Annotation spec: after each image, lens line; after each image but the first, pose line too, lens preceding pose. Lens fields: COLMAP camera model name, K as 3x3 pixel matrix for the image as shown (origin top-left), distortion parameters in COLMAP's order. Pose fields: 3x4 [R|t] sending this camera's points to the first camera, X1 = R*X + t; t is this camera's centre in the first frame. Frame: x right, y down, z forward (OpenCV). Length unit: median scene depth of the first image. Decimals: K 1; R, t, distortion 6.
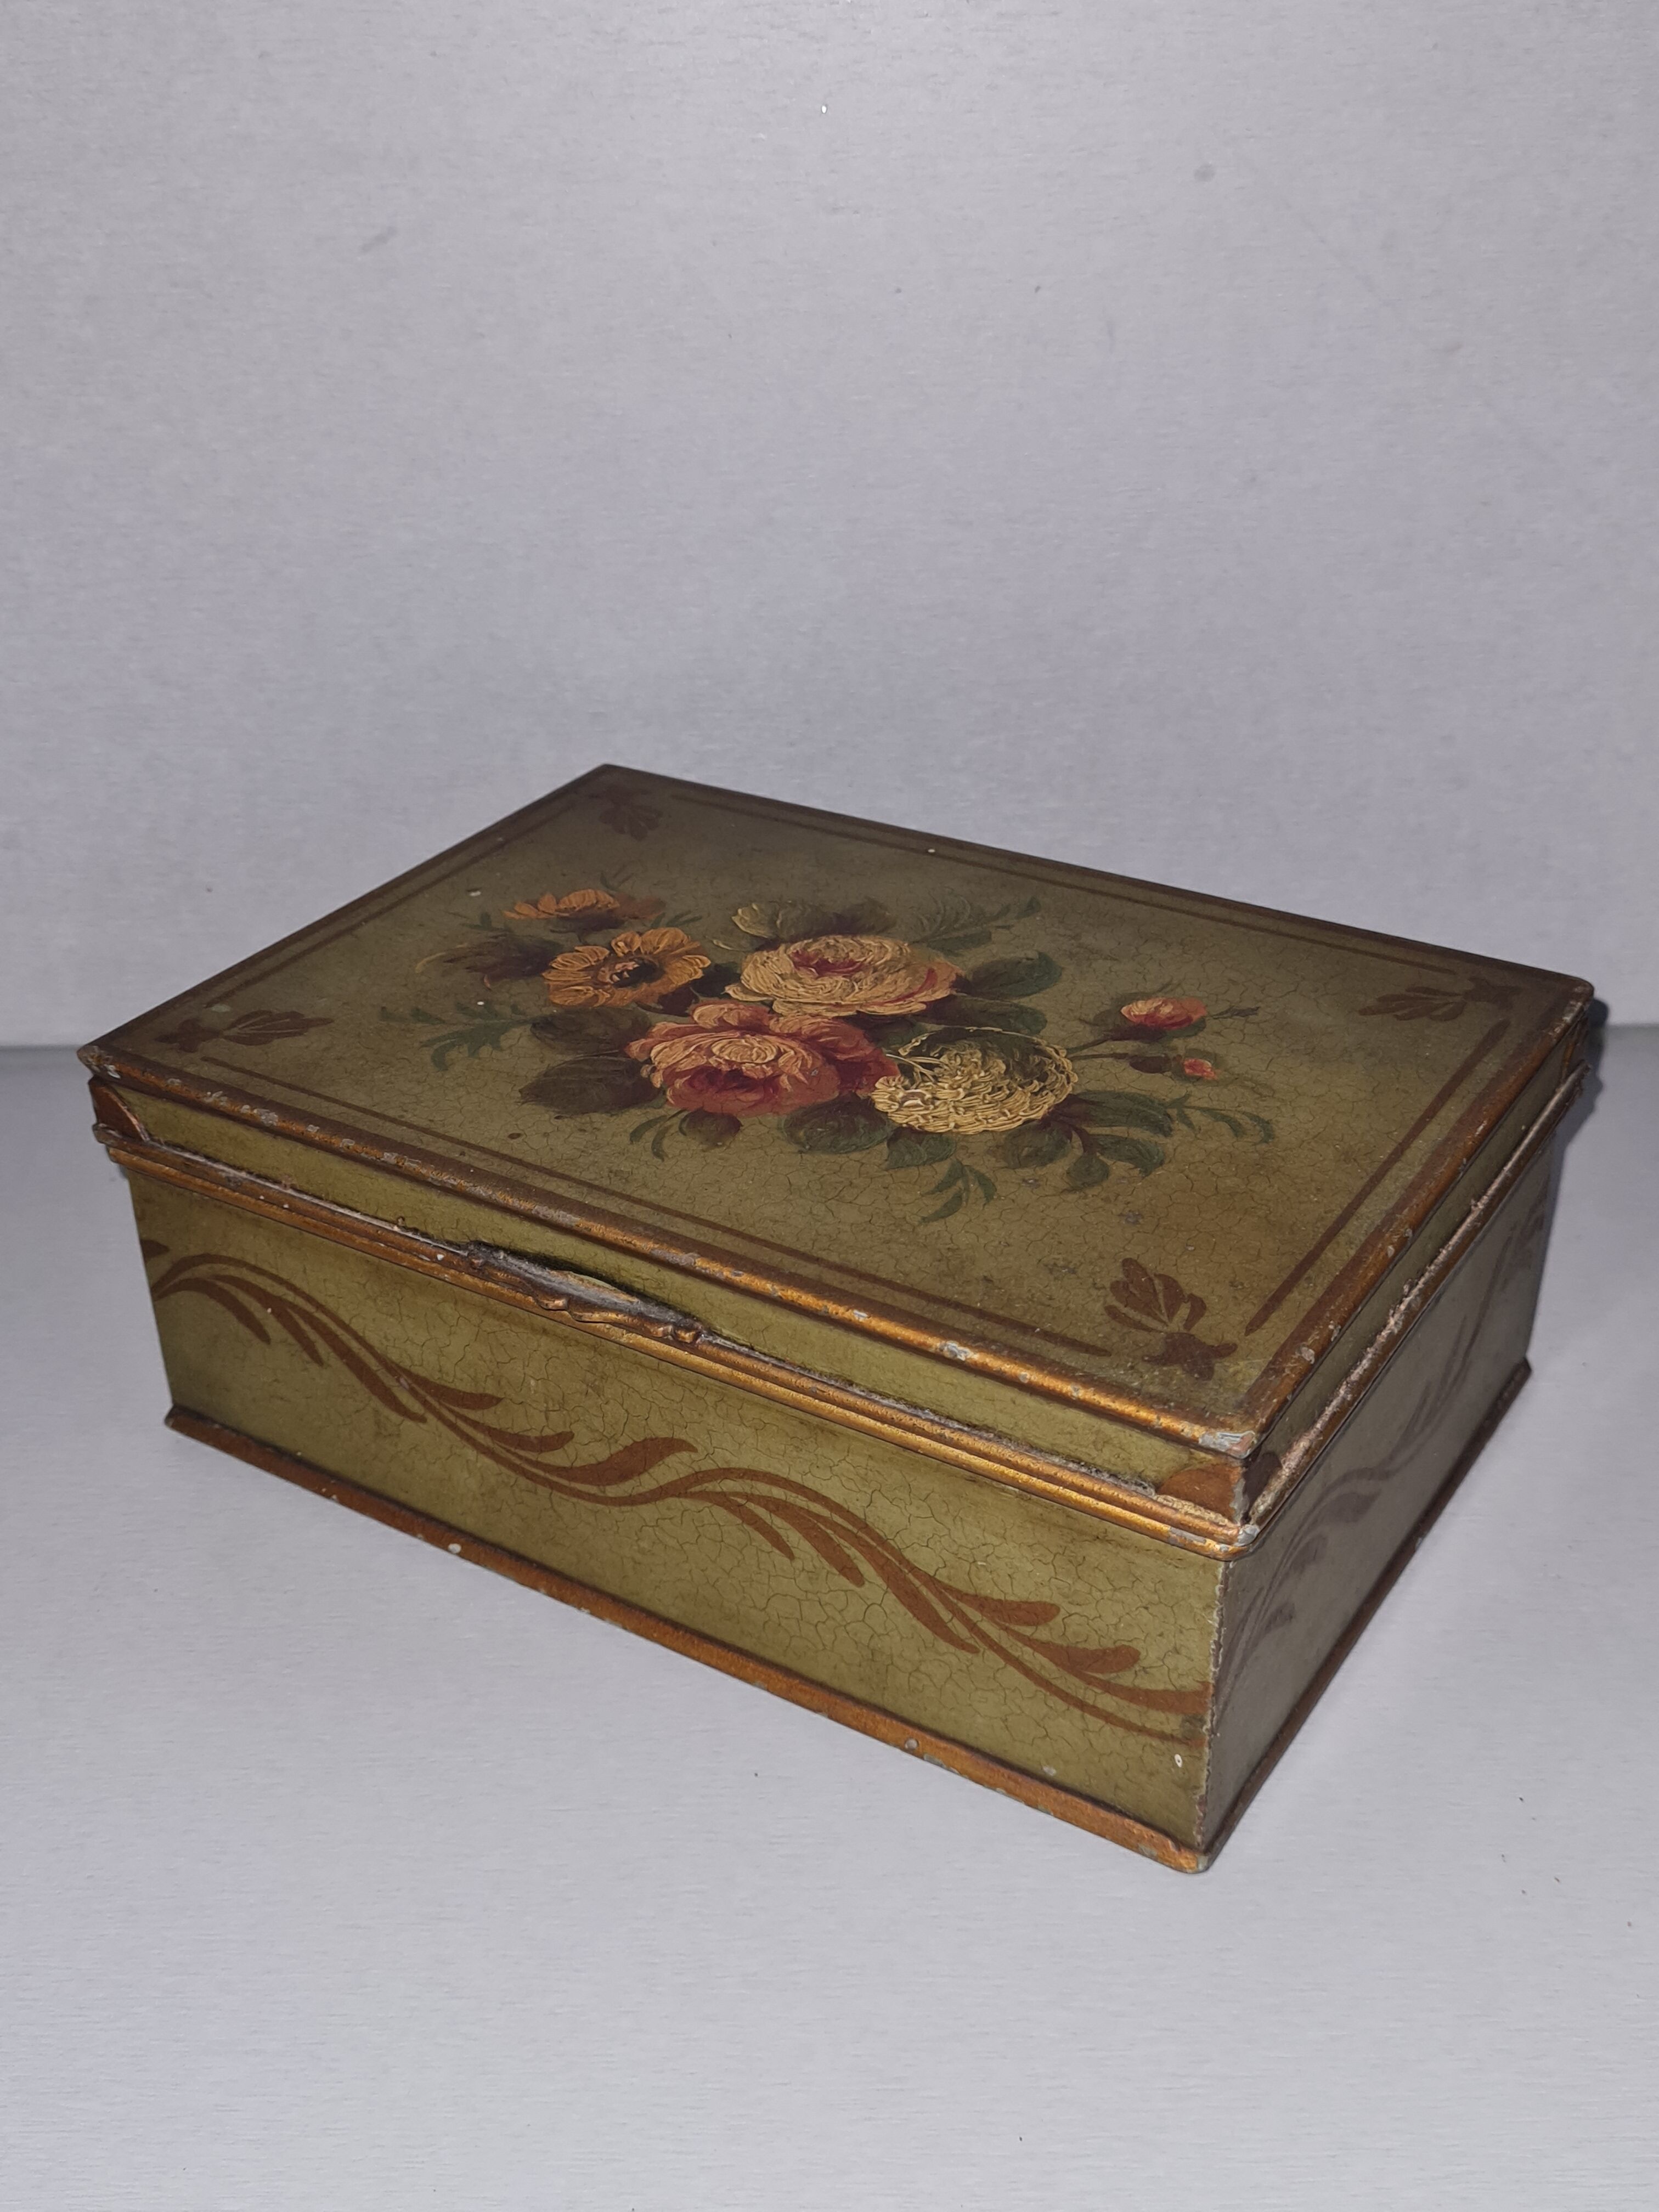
lens RADIAL K [[2488.5, 0, 814.8], [0, 2488.5, 1055.9], [0, 0, 1]] dist [0.007330, 0.008525]
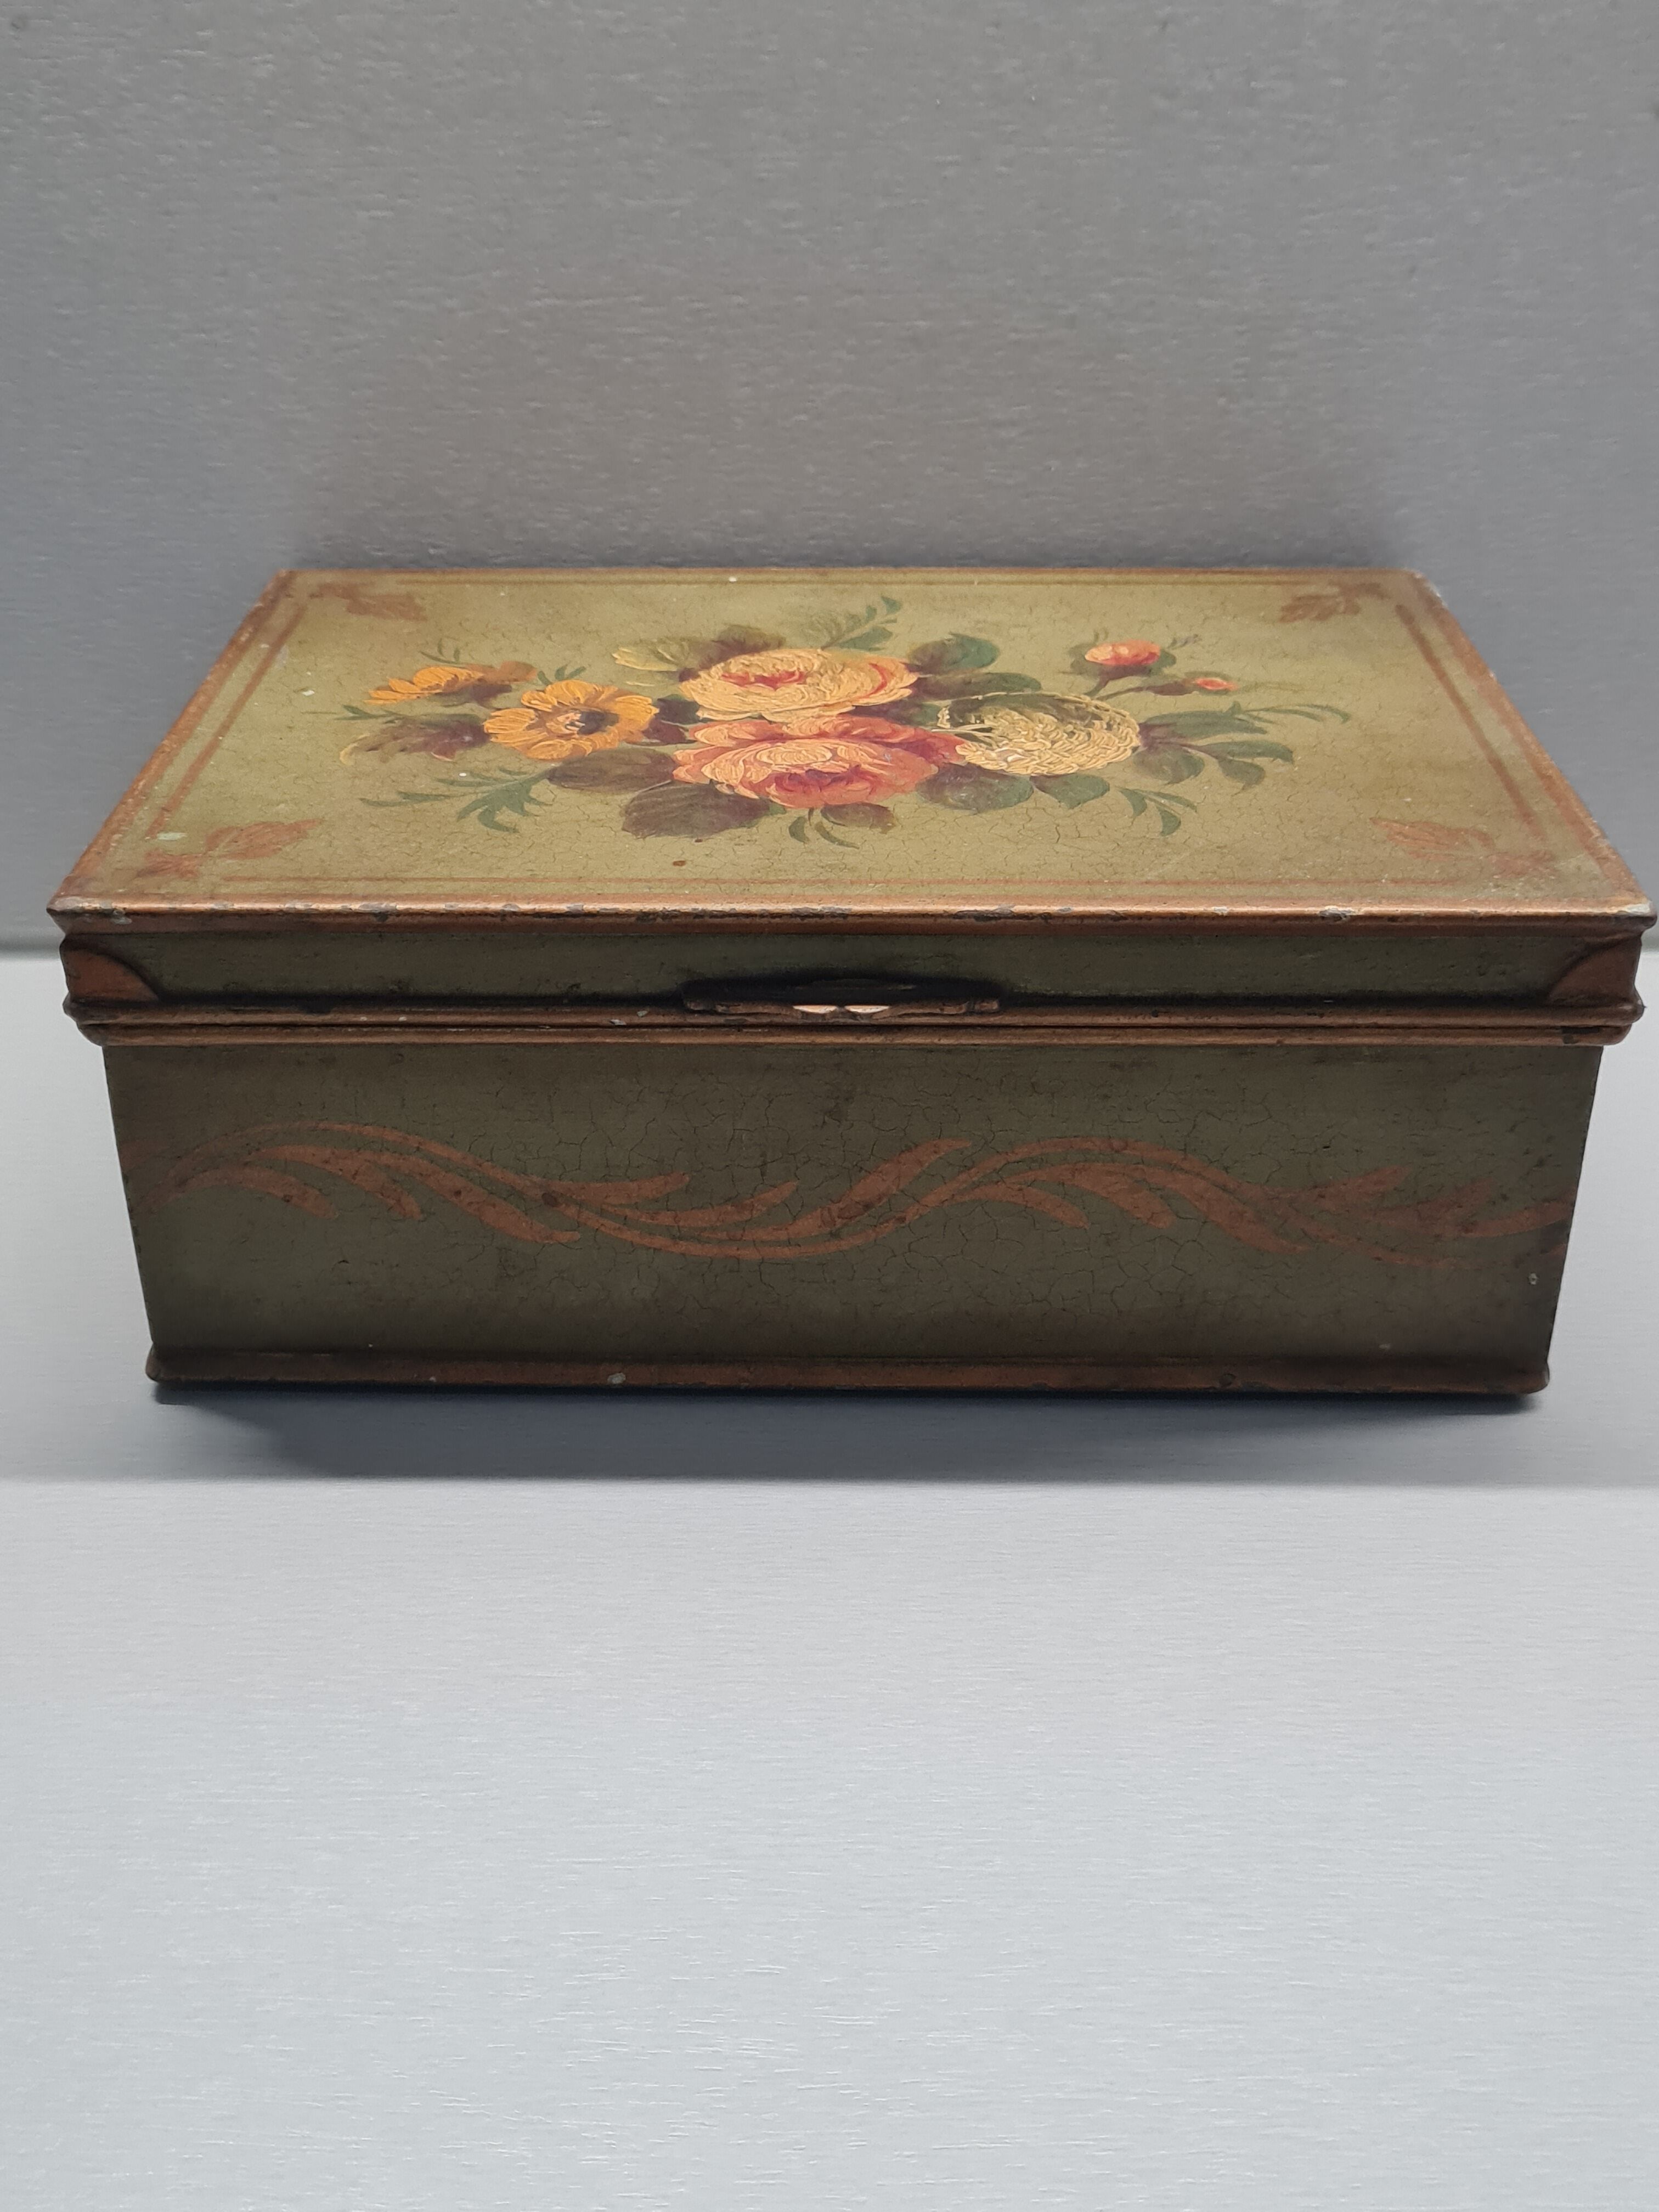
lens RADIAL K [[2535.3, 0, 829.5], [0, 2535.3, 1106.0], [0, 0, 1]] dist [-0.013510, 0.031762]
pose [[0.849582, -0.237163, 0.471130, -0.496424], [0.233934, 0.969980, 0.066429, 0.065395], [-0.472742, 0.053777, 0.879559, 0.183453]]
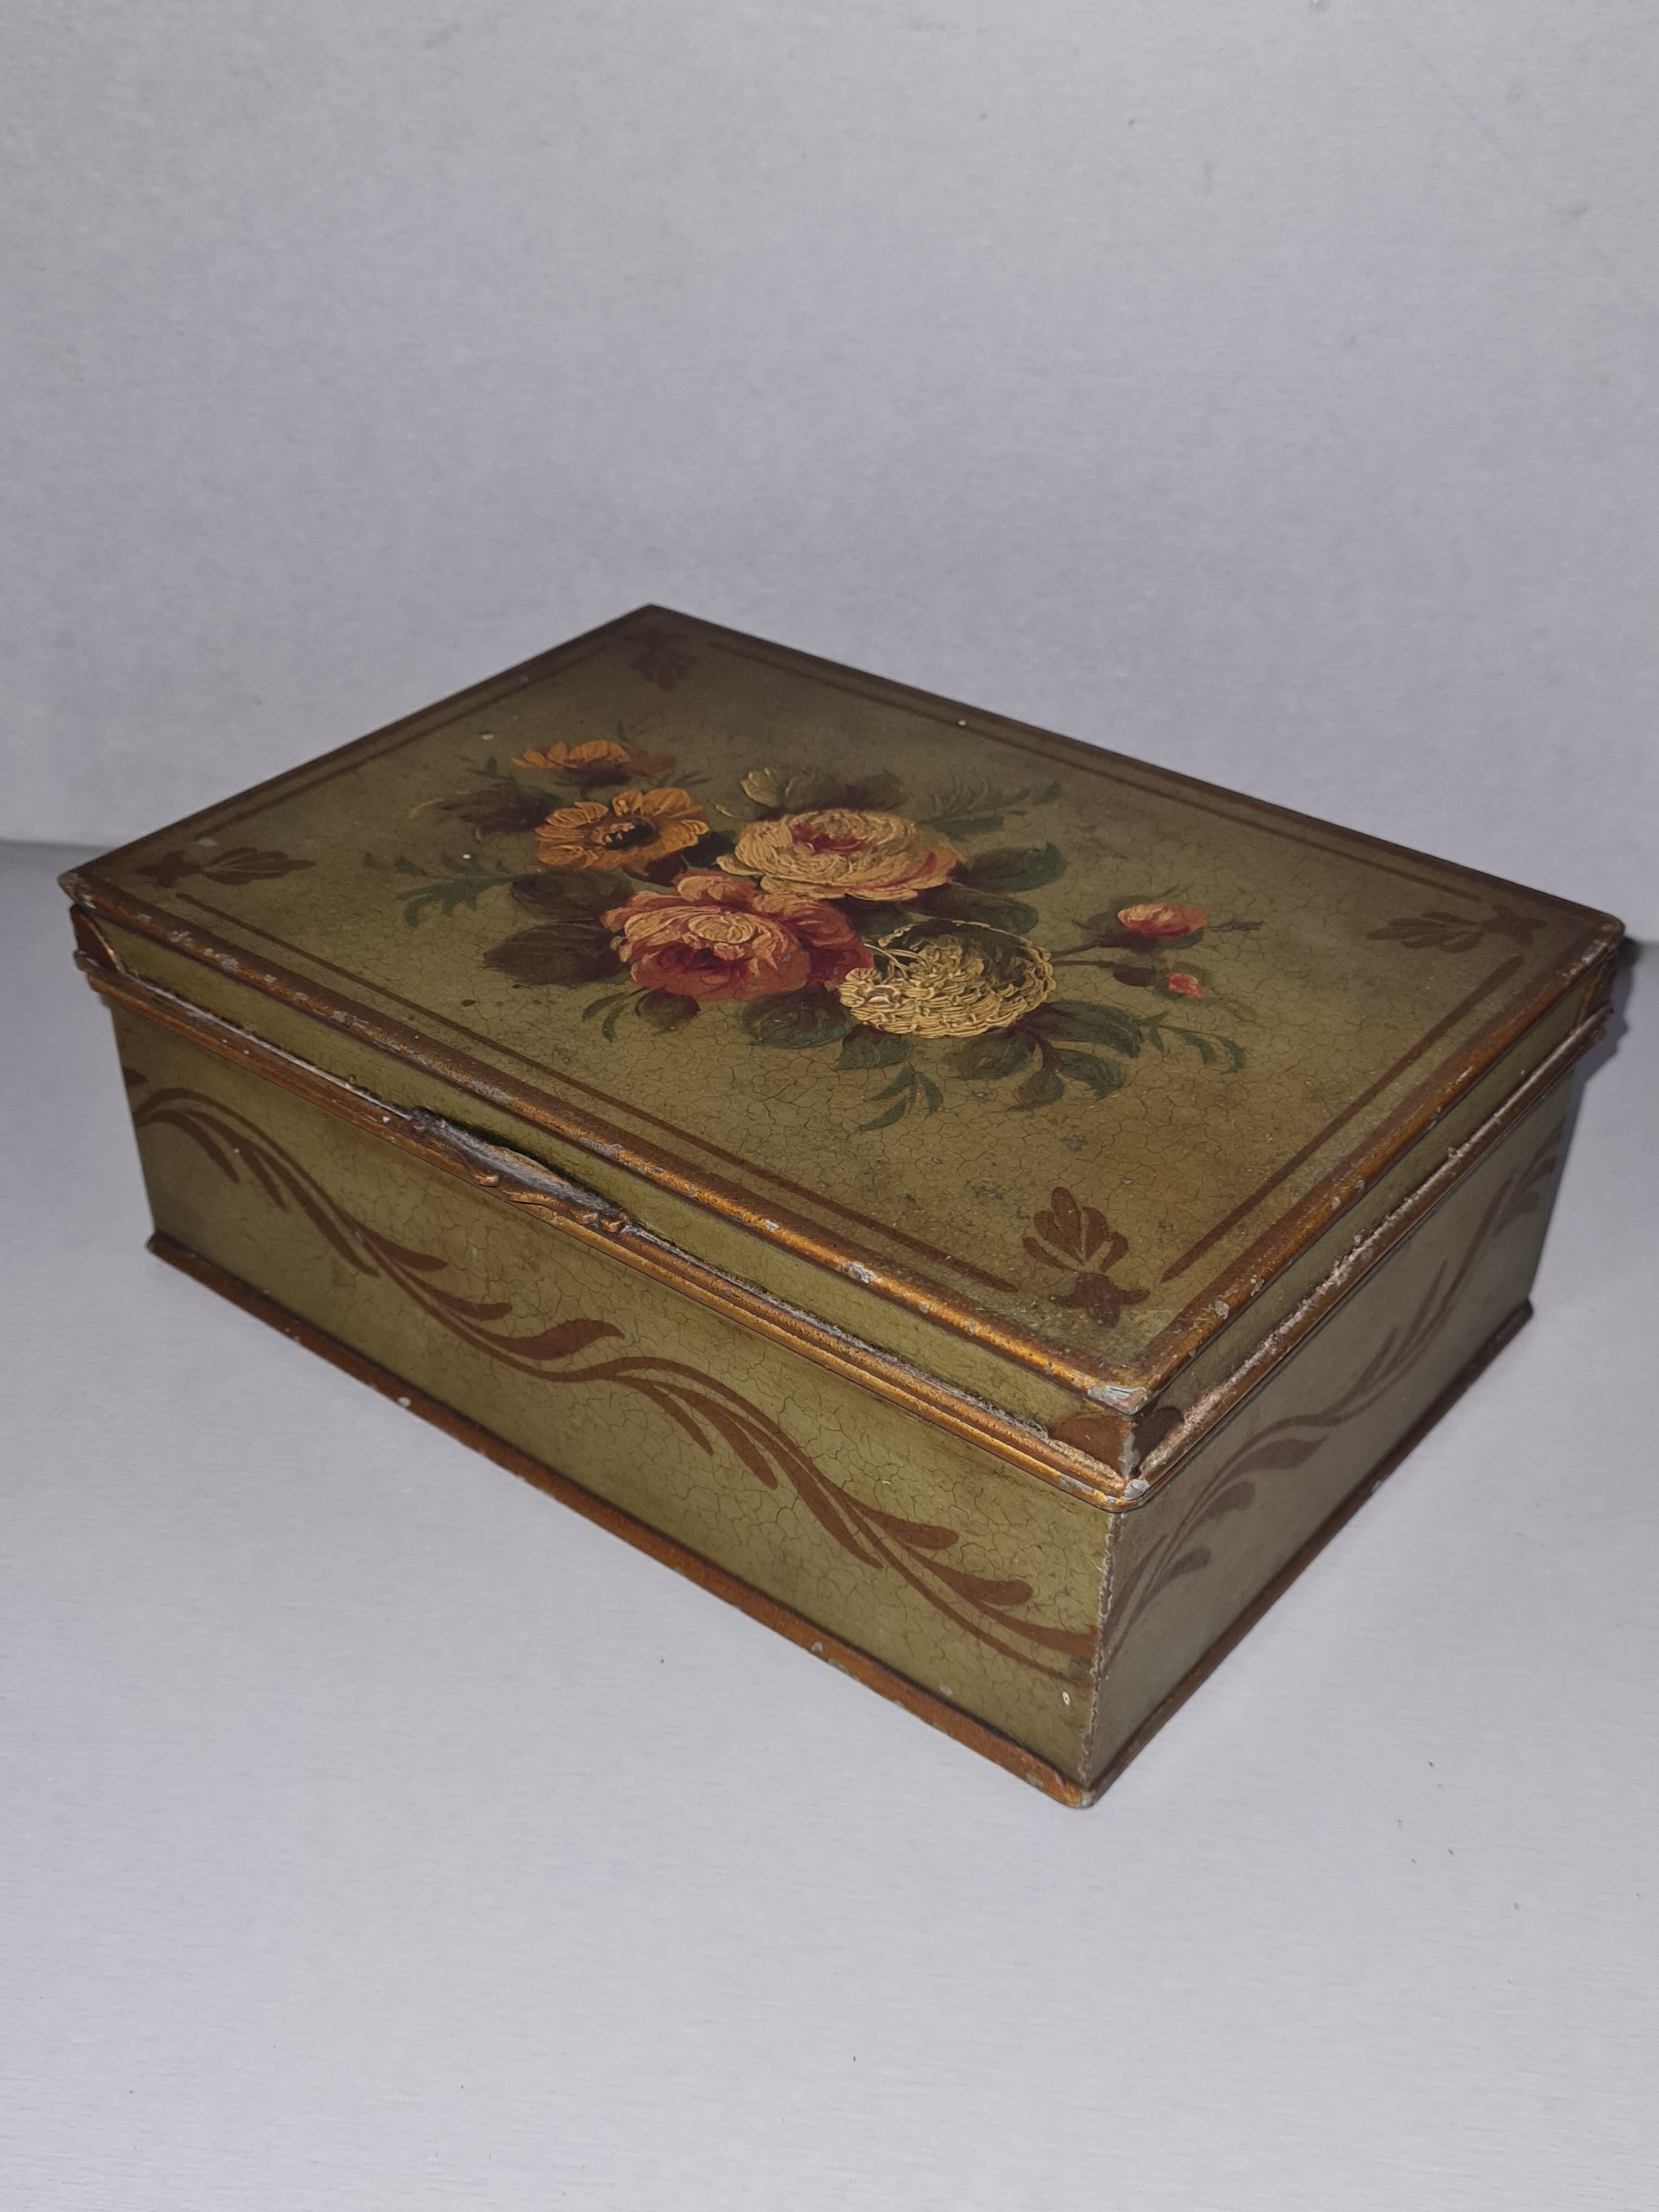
lens RADIAL K [[2491.2, 0, 815.5], [0, 2491.2, 1088.1], [0, 0, 1]] dist [0.016079, -0.017012]
pose [[0.993923, 0.079965, -0.075645, 0.088570], [-0.072349, 0.992498, 0.098553, -0.039514], [0.082959, -0.092481, 0.992253, 0.032485]]
